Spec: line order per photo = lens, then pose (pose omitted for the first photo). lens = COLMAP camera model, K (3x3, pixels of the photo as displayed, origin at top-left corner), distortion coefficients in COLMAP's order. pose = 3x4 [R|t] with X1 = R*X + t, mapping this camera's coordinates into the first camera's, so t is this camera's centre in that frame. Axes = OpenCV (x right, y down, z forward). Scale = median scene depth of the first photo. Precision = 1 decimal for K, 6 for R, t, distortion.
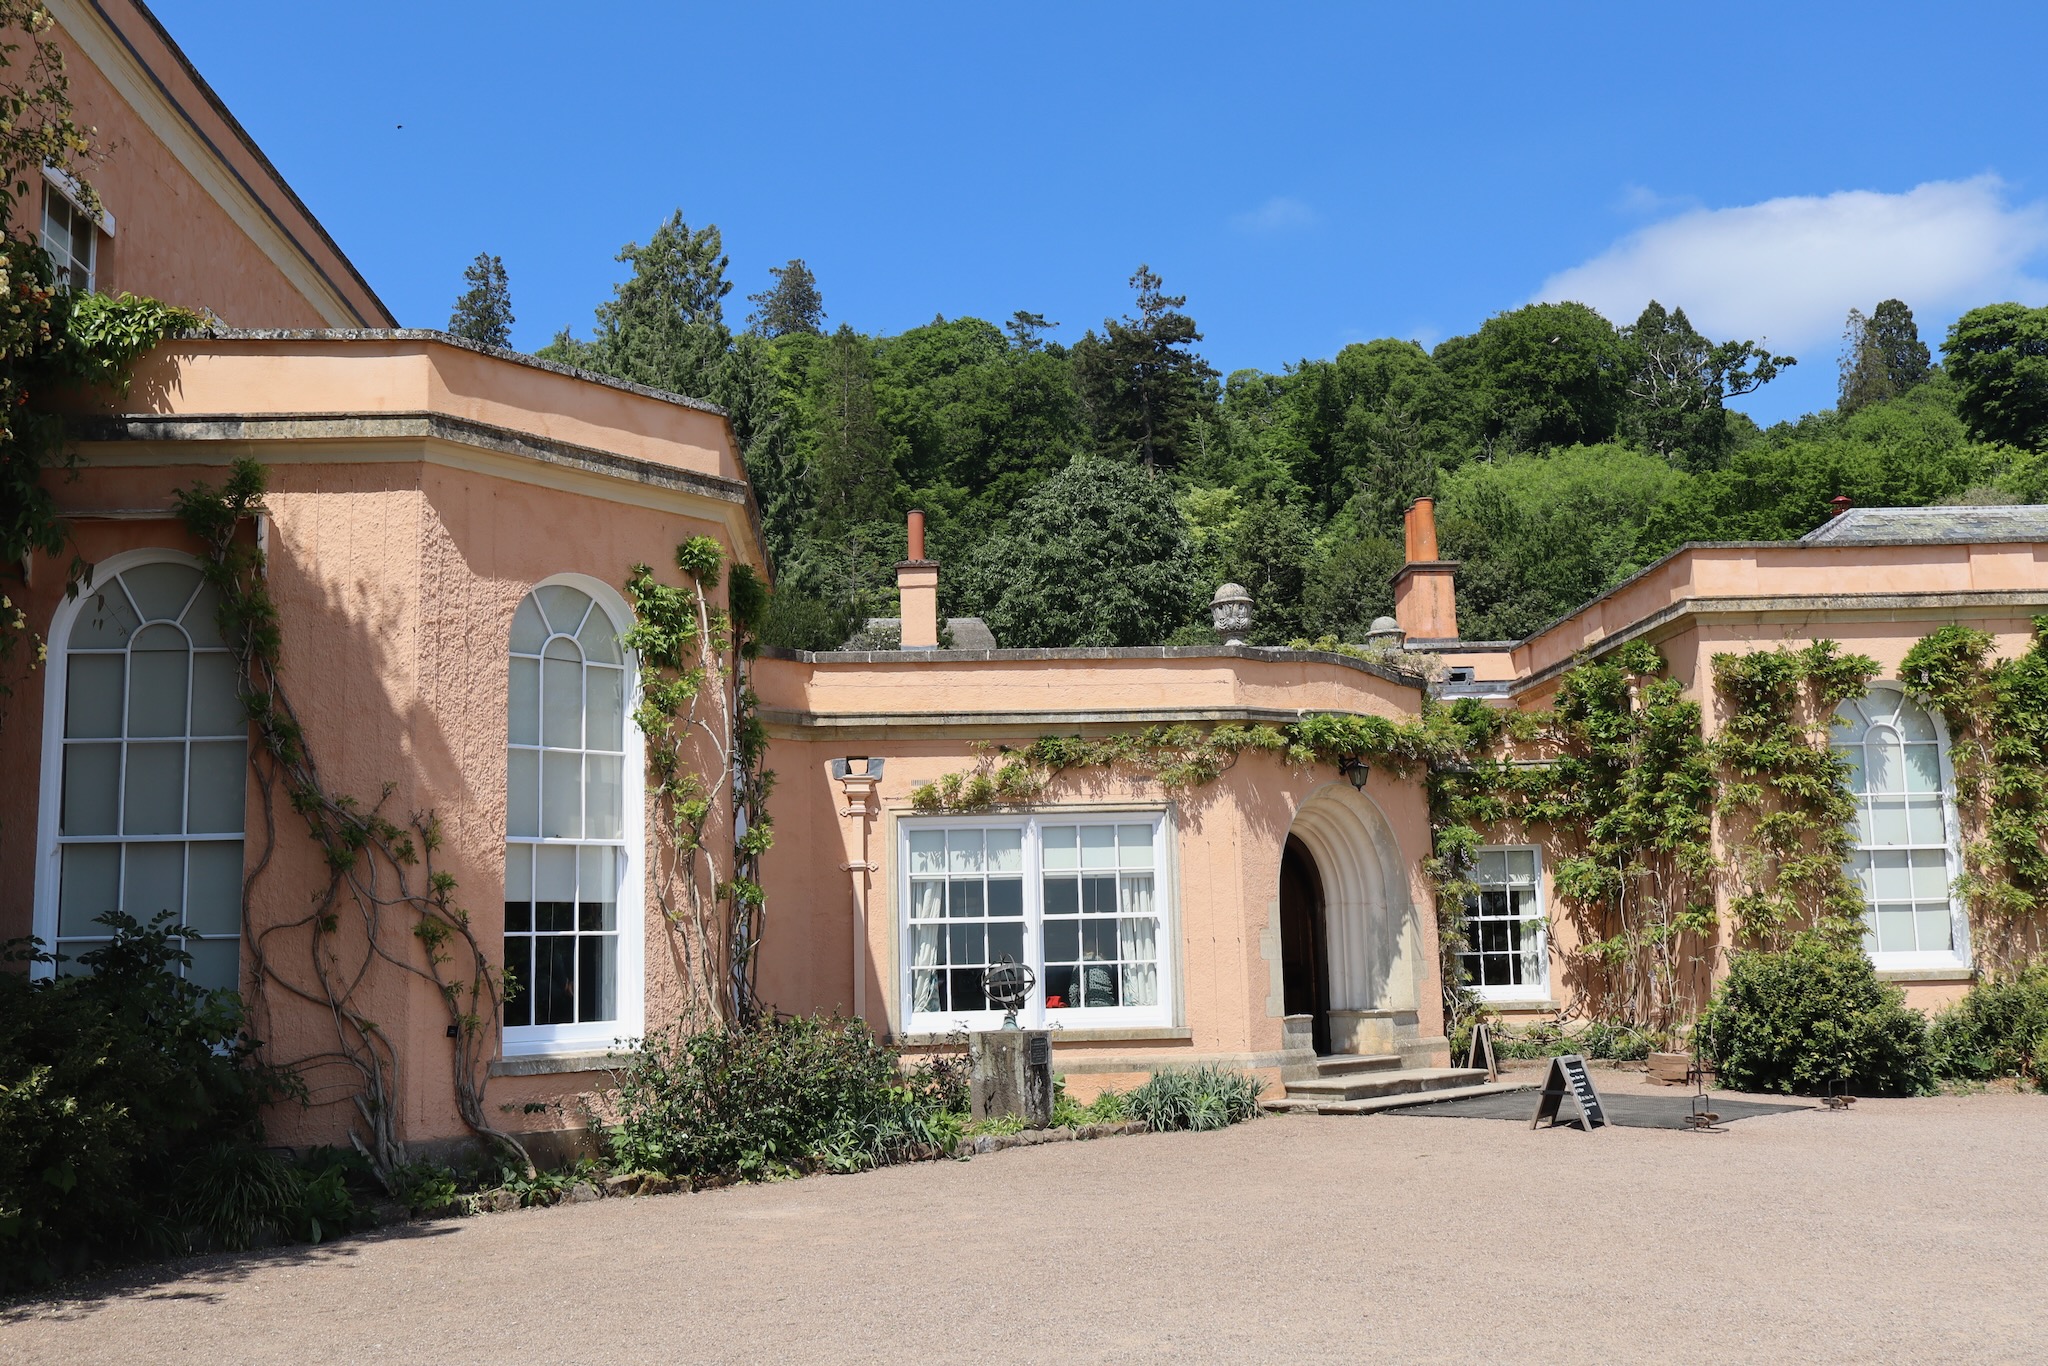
lens RADIAL K [[1954.5, 0, 1023.4], [0, 1954.5, 691.5], [0, 0, 1]] dist [0.004691, 0.000000]
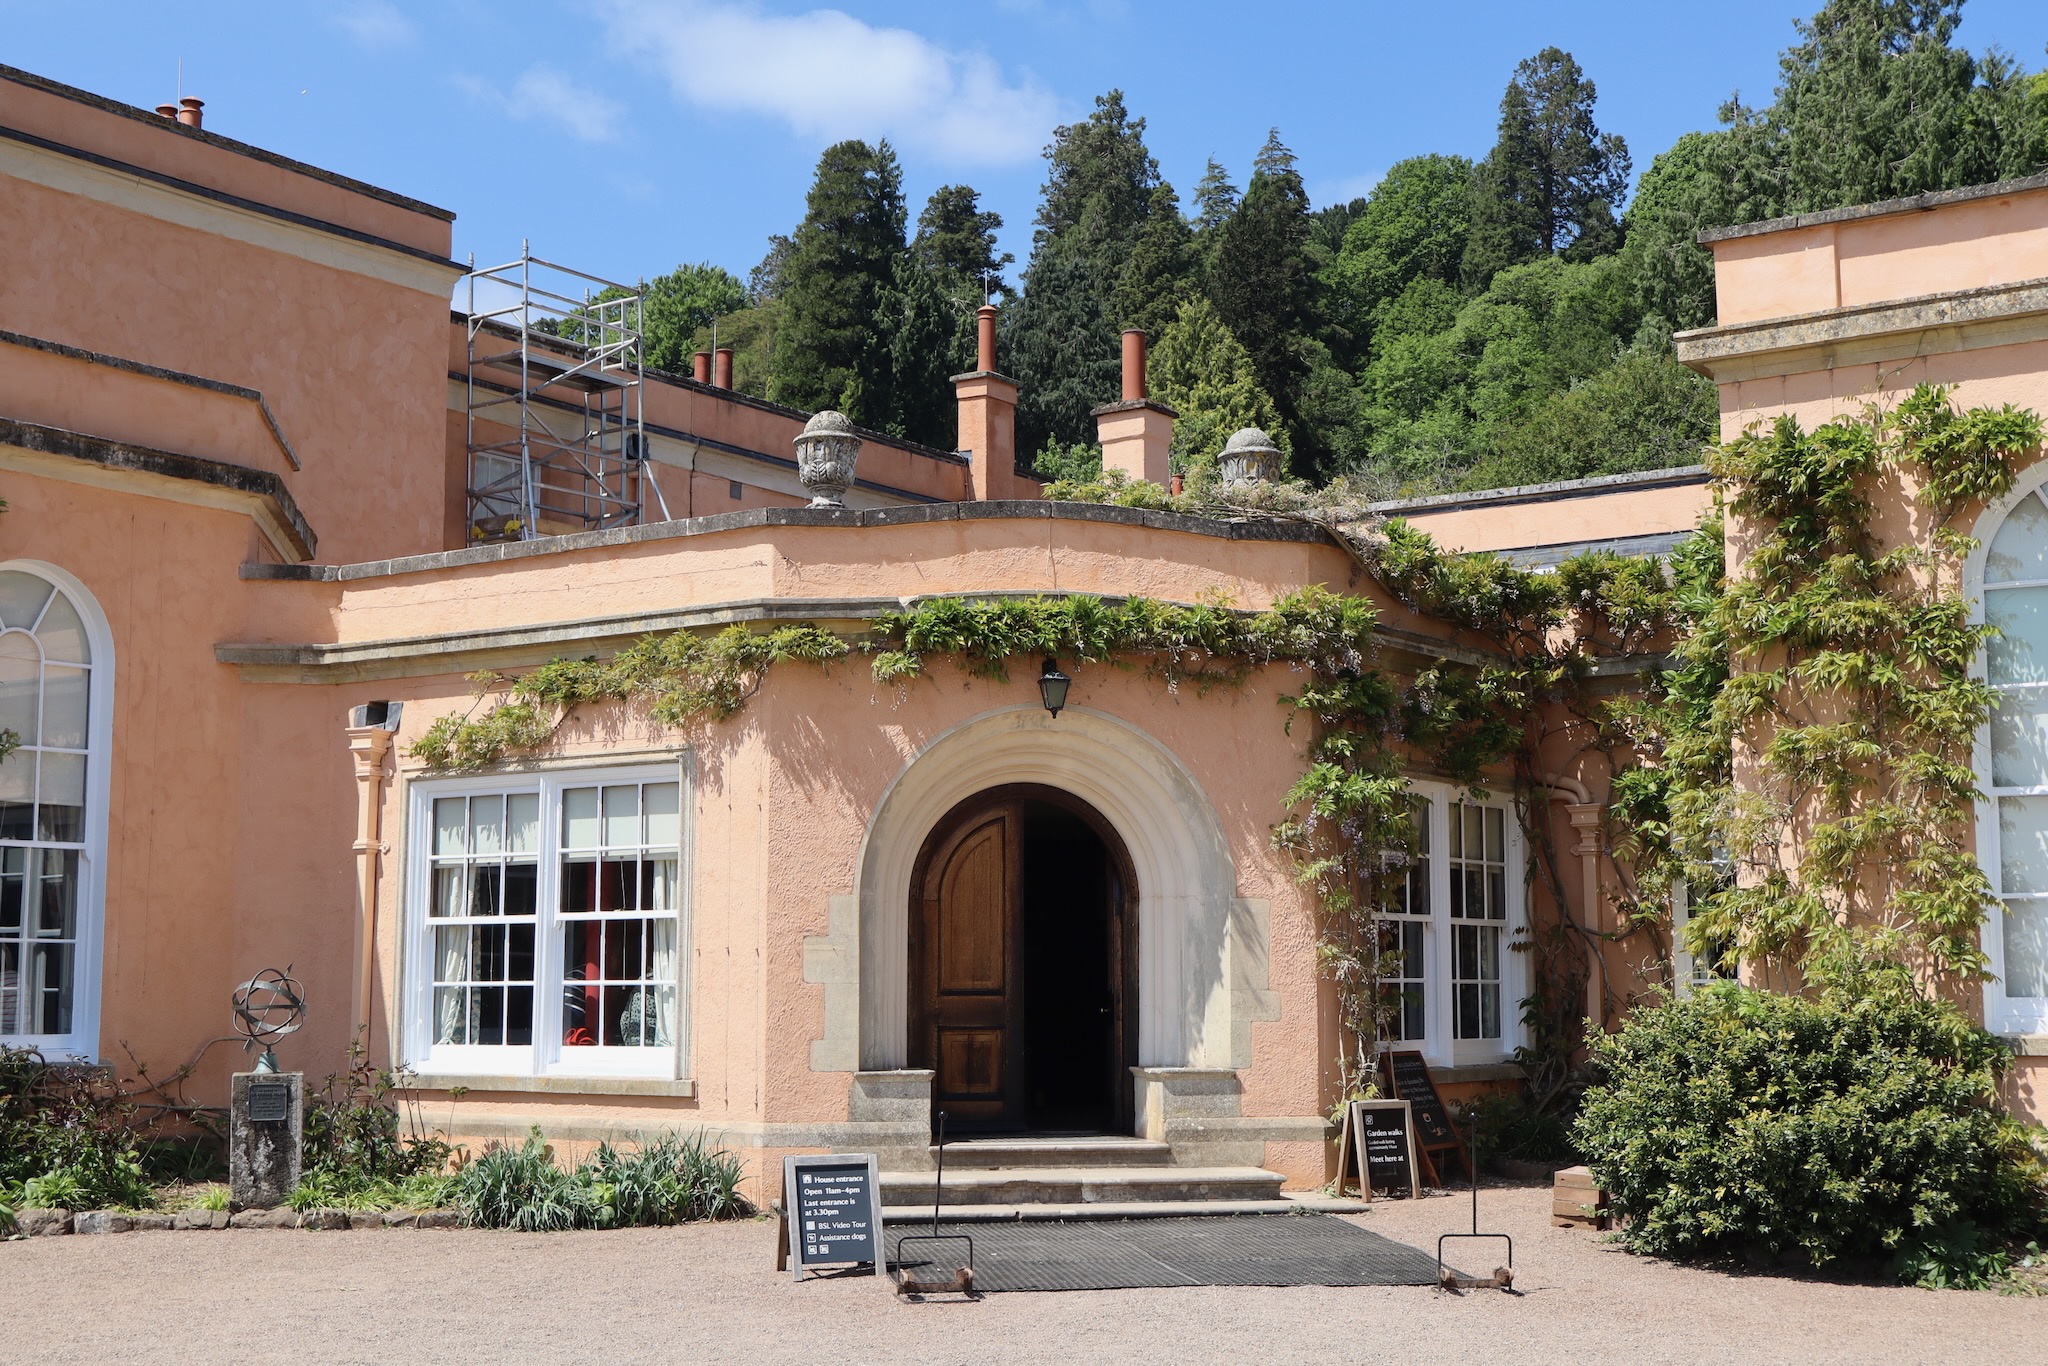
lens RADIAL K [[2592.4, 0, 1033.6], [0, 2592.4, 673.2], [0, 0, 1]] dist [-0.008317, 0.000000]
pose [[0.797077, -0.049396, -0.601854, 0.714595], [0.066510, 0.997767, 0.006195, 0.033261], [0.600204, -0.044967, 0.798582, 0.358493]]
